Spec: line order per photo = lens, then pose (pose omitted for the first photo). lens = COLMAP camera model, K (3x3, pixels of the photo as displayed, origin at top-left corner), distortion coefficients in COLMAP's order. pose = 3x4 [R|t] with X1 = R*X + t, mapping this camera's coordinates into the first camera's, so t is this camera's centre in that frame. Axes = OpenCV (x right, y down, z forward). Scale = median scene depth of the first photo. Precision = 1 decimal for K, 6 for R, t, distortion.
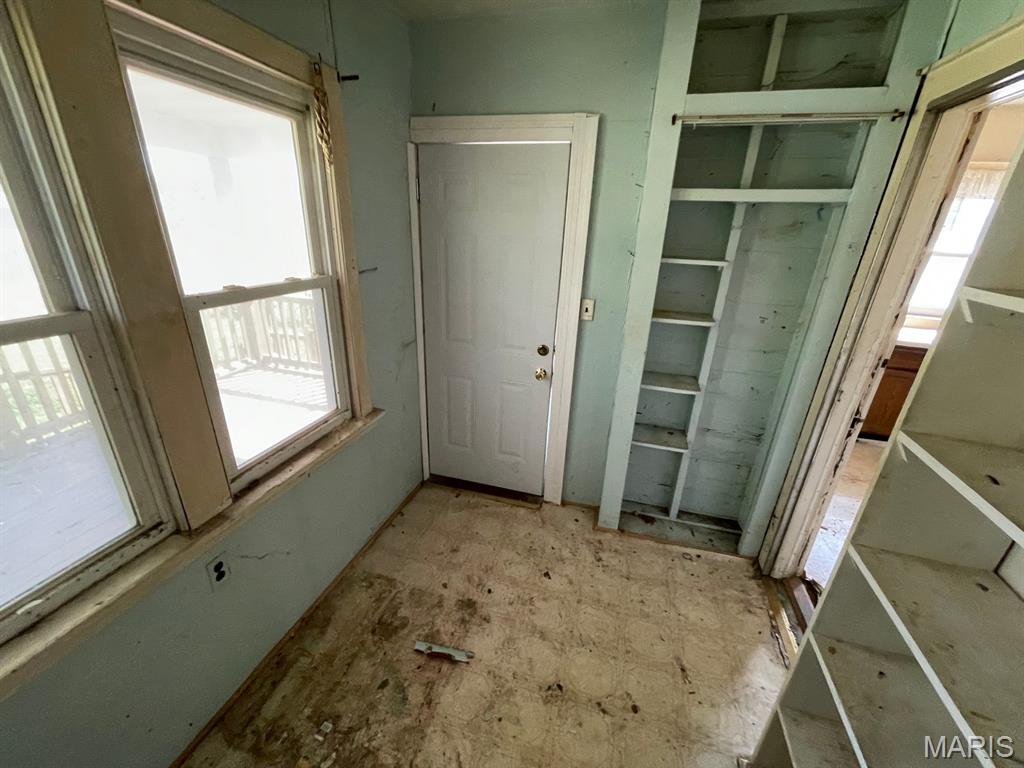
lens RADIAL K [[410.7, 0, 512.0], [0, 410.7, 385.7], [0, 0, 1]] dist [0.003017, 0.000399]
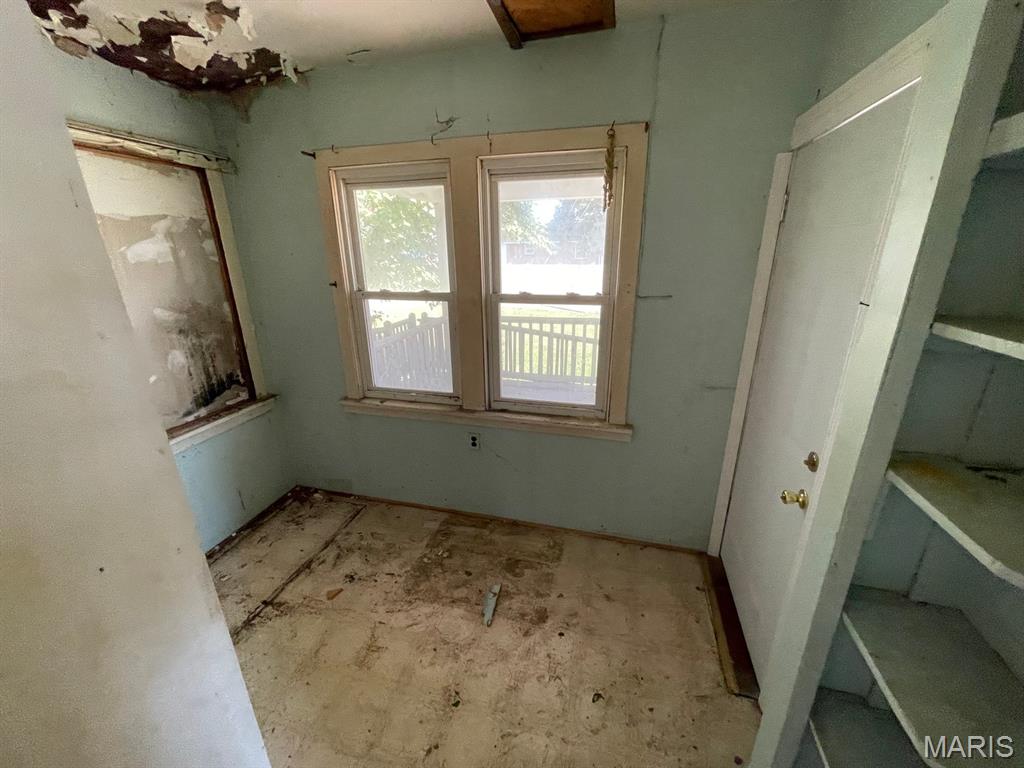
lens RADIAL K [[410.7, 0, 511.3], [0, 410.7, 386.9], [0, 0, 1]] dist [0.003017, 0.000399]
pose [[0.029868, 0.283995, -0.958360, 0.770489], [-0.356151, 0.898885, 0.255271, -0.232299], [0.933951, 0.333696, 0.127993, 0.665295]]
